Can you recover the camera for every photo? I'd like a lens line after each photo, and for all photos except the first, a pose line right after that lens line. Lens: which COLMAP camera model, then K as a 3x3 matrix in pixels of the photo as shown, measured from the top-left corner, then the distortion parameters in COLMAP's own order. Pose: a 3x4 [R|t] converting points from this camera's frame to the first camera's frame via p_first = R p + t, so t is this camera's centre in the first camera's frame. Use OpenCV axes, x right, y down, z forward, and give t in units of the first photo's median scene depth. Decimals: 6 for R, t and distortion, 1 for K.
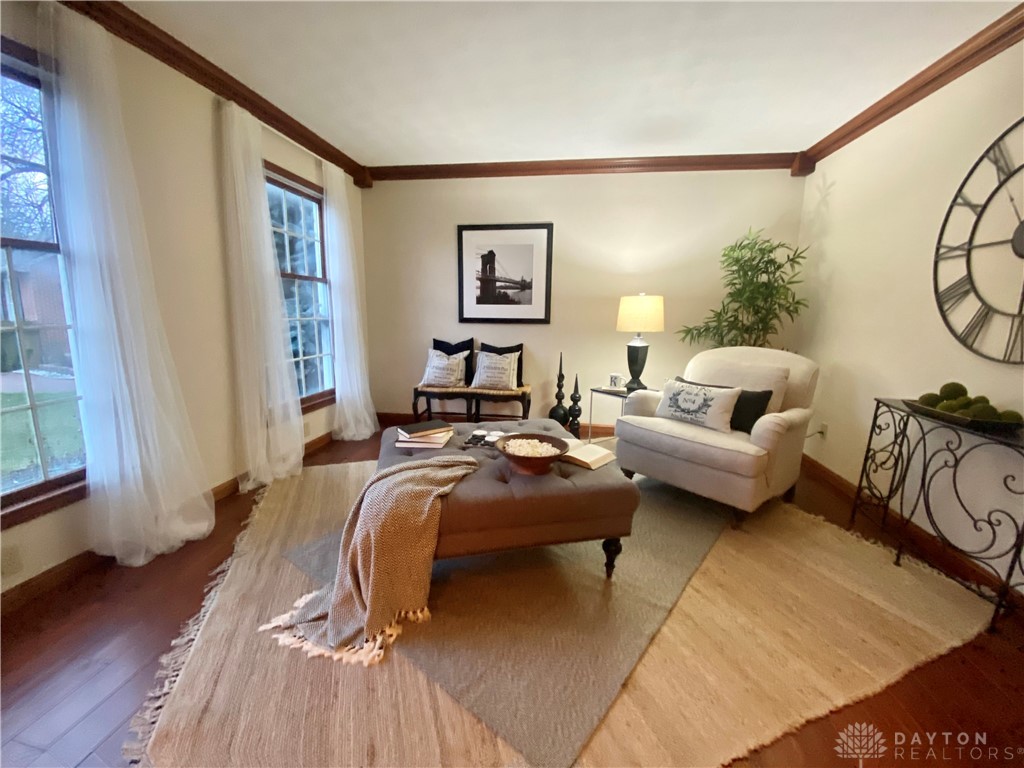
lens RADIAL K [[416.1, 0, 512.2], [0, 416.1, 387.0], [0, 0, 1]] dist [0.022941, -0.021884]
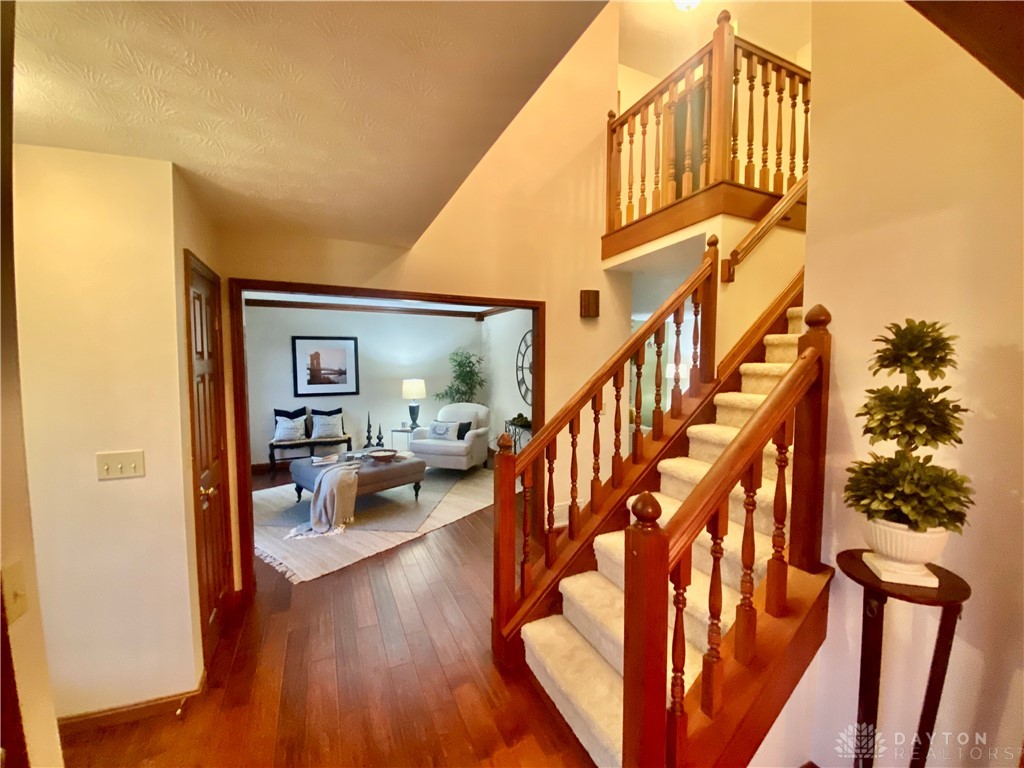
lens RADIAL K [[412.5, 0, 510.7], [0, 412.5, 386.9], [0, 0, 1]] dist [0.021623, -0.021861]
pose [[0.845086, -0.055227, 0.531770, -0.329369], [0.112162, 0.990829, -0.075344, 0.010733], [-0.522733, 0.123317, 0.843530, -0.850764]]
